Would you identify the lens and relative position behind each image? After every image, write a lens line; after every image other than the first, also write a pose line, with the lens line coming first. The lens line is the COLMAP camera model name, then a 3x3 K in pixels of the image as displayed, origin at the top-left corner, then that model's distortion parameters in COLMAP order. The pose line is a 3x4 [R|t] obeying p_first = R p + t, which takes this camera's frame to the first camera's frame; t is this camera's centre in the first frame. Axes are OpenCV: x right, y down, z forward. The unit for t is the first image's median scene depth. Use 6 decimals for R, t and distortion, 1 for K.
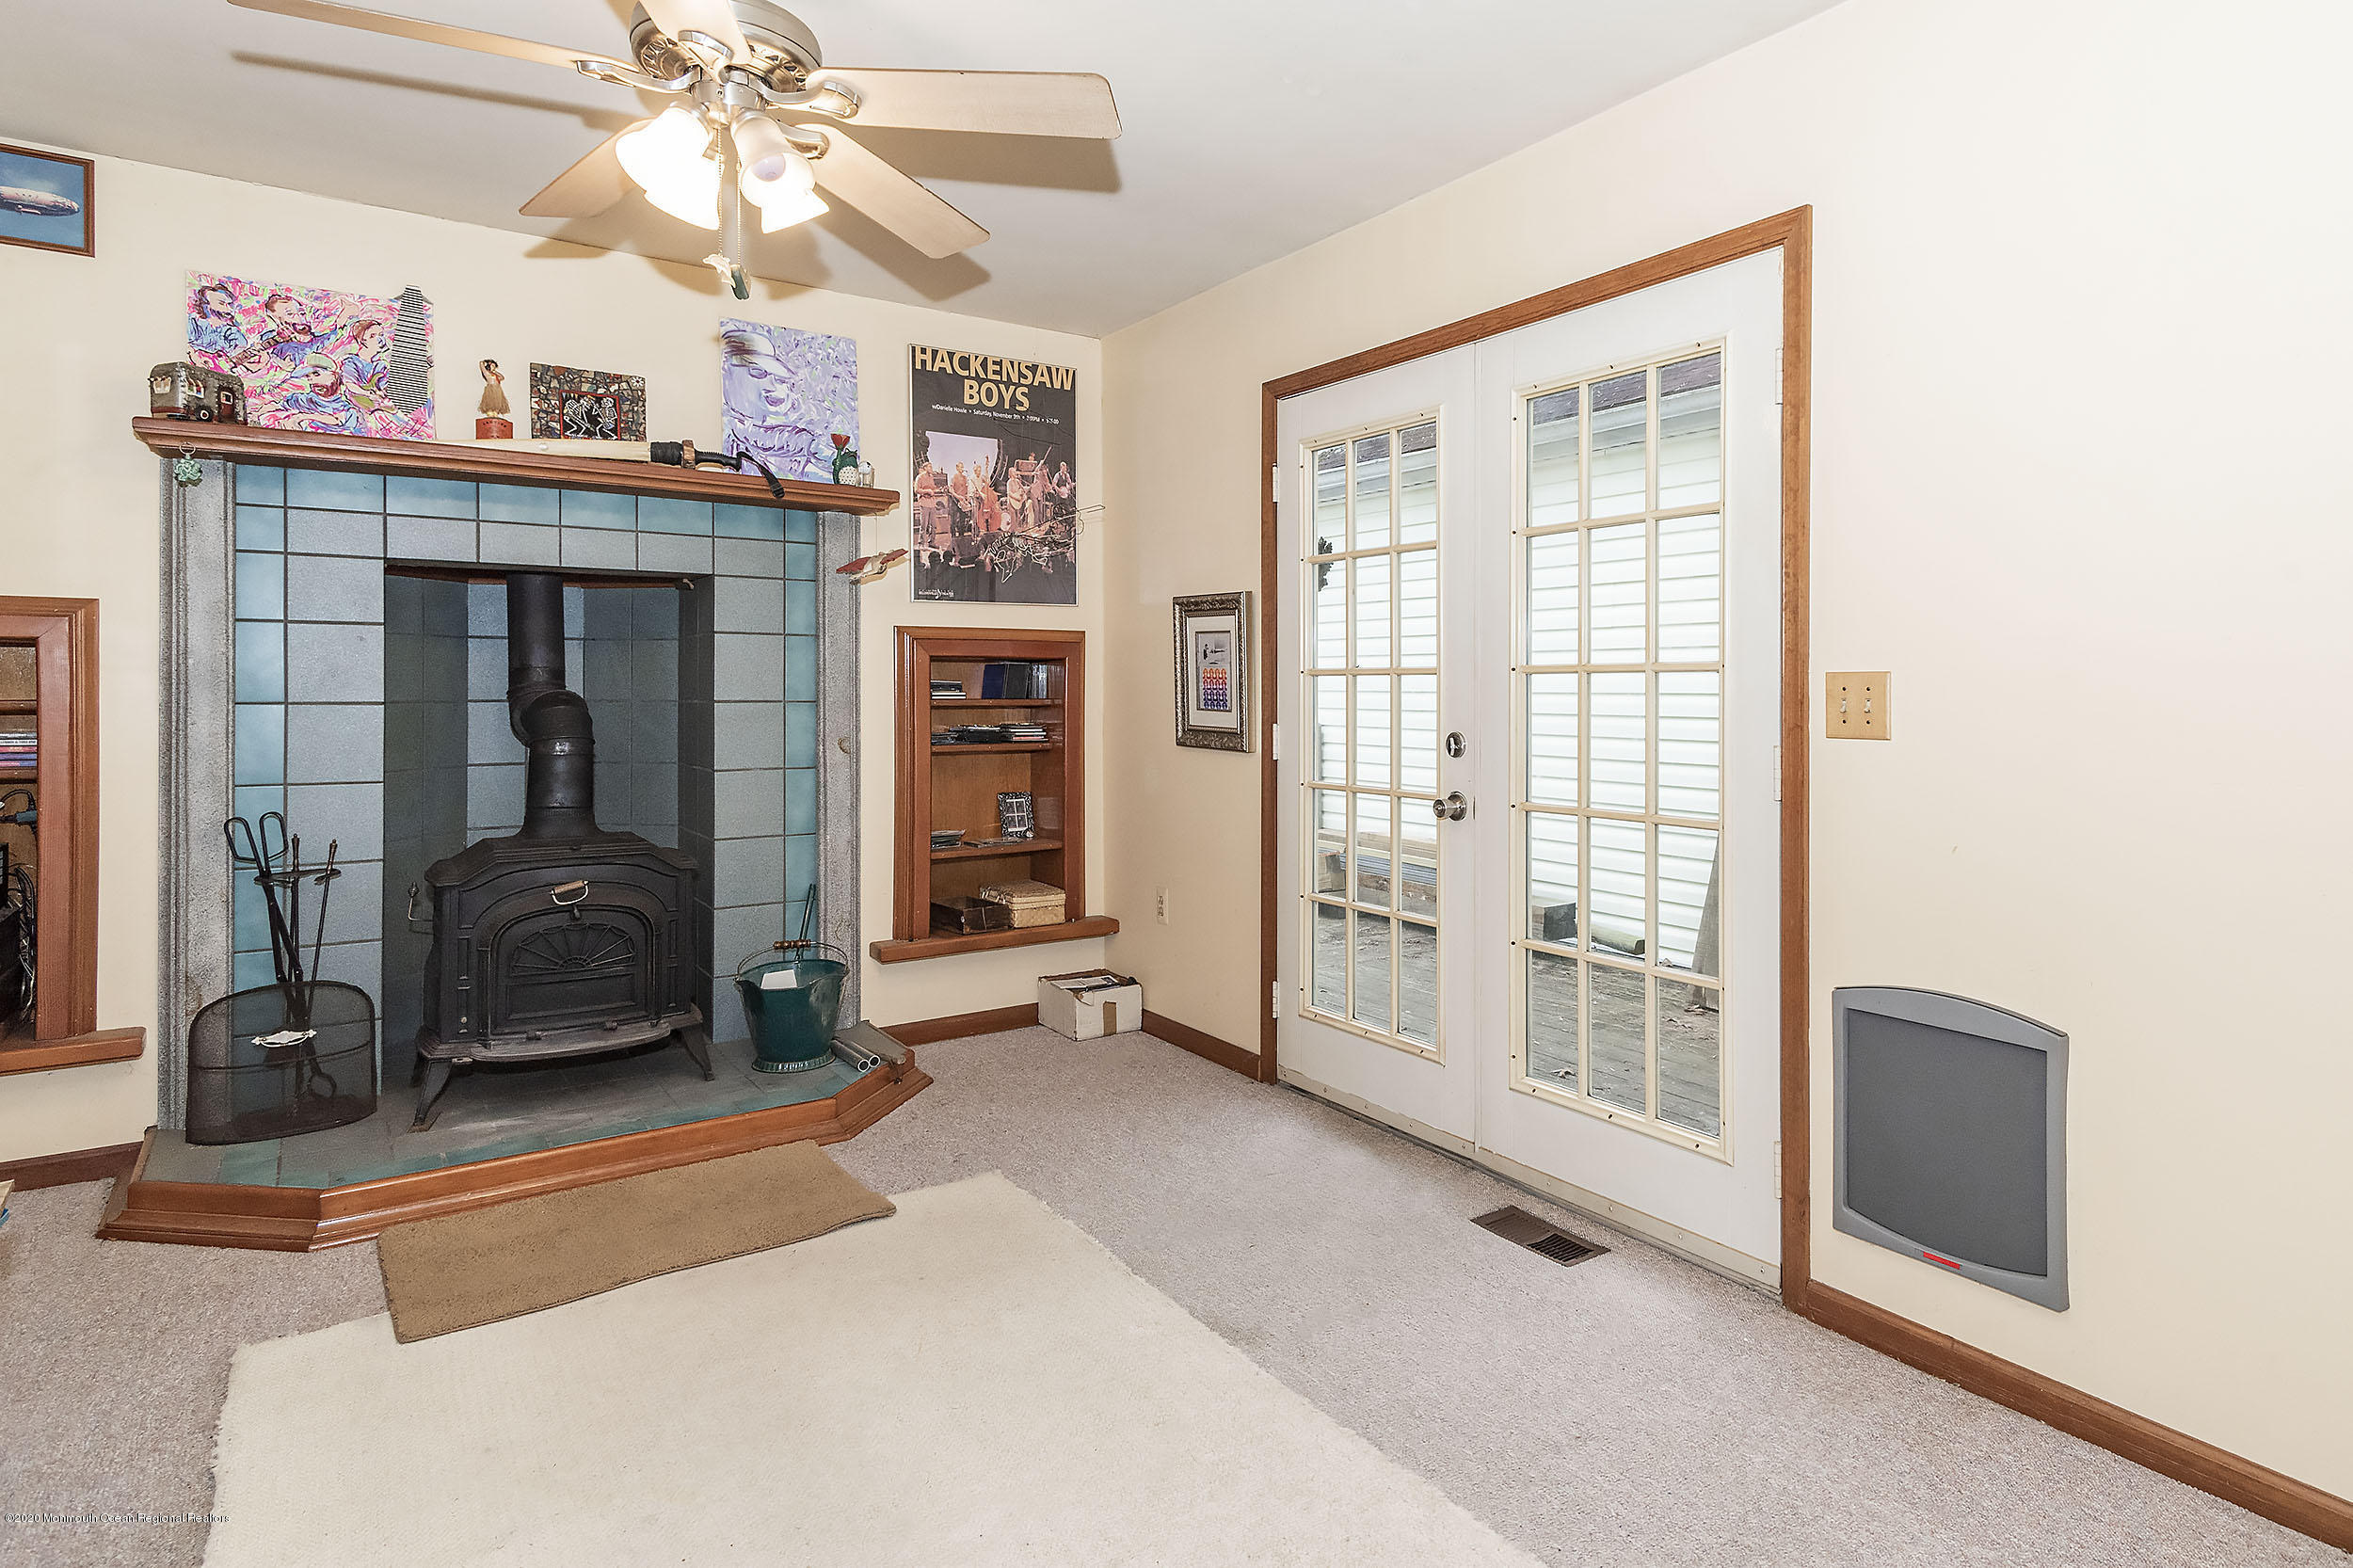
lens RADIAL K [[1148.0, 0, 1164.8], [0, 1148.0, 767.2], [0, 0, 1]] dist [0.016520, -0.005952]
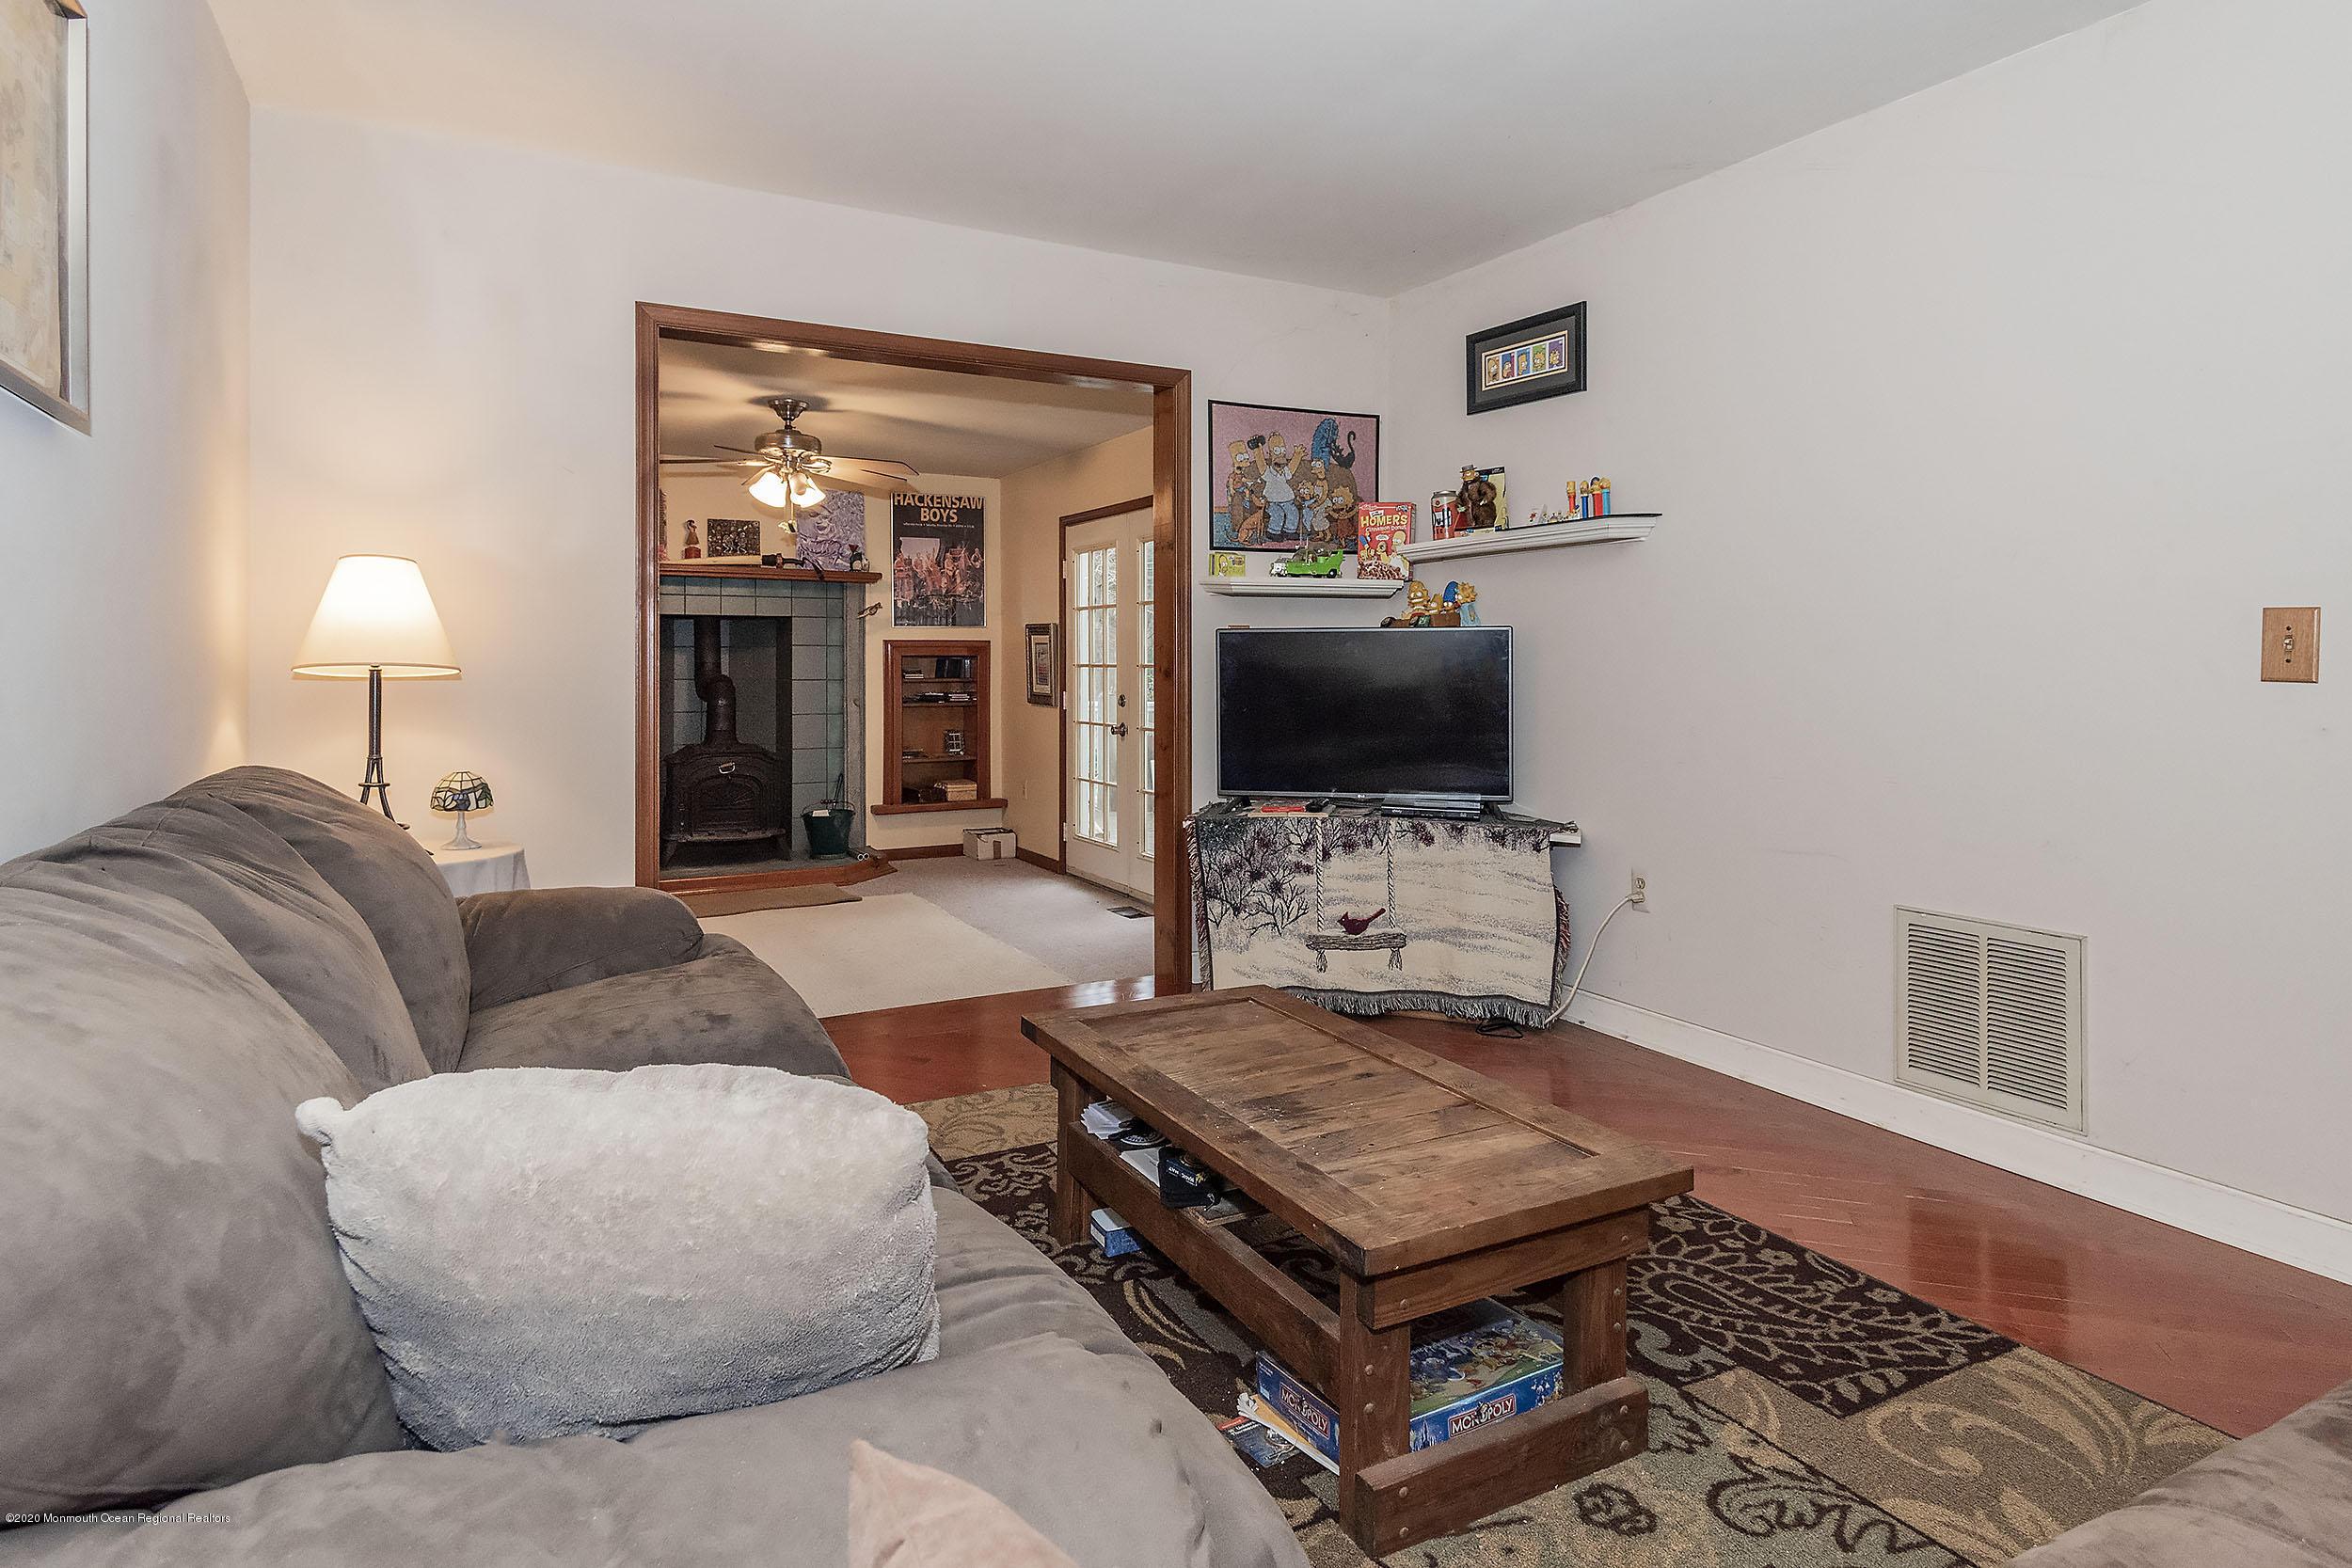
lens RADIAL K [[1280.0, 0, 1166.1], [0, 1280.0, 772.9], [0, 0, 1]] dist [-0.008375, 0.001138]
pose [[0.992926, 0.007647, -0.118491, 0.500202], [-0.005001, 0.999732, 0.022609, 0.048543], [0.118632, -0.021857, 0.992698, -1.093453]]
